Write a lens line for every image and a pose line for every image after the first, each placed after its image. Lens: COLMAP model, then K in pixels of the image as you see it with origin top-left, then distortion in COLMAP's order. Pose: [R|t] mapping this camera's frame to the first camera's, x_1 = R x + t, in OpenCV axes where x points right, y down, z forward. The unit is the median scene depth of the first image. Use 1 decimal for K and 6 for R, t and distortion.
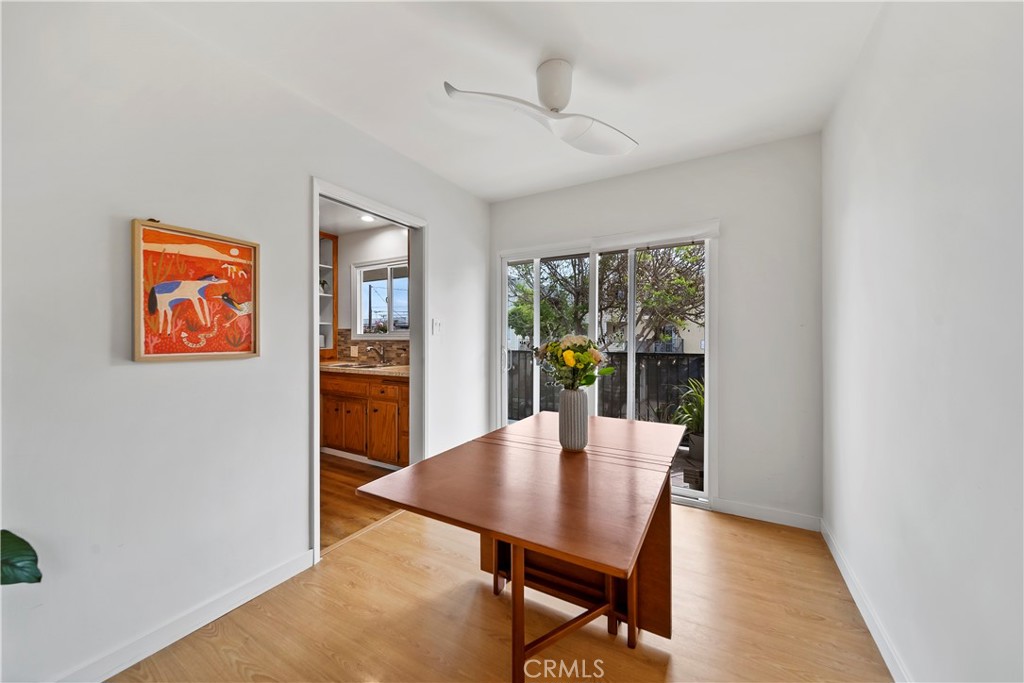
lens RADIAL K [[367.8, 0, 502.6], [0, 367.8, 340.7], [0, 0, 1]] dist [-0.001732, -0.000160]
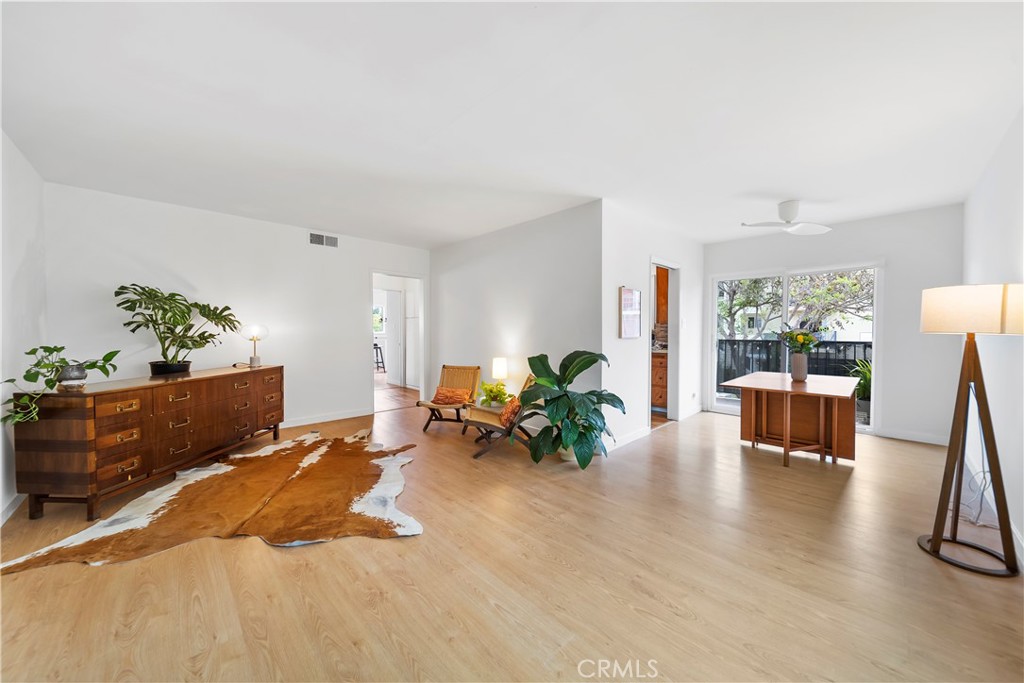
lens RADIAL K [[360.5, 0, 511.2], [0, 360.5, 338.1], [0, 0, 1]] dist [-0.003050, -0.000458]
pose [[0.962116, 0.004335, -0.272607, -0.840894], [-0.000569, 0.999903, 0.013891, 0.013376], [0.272641, -0.013209, 0.962025, -1.459581]]
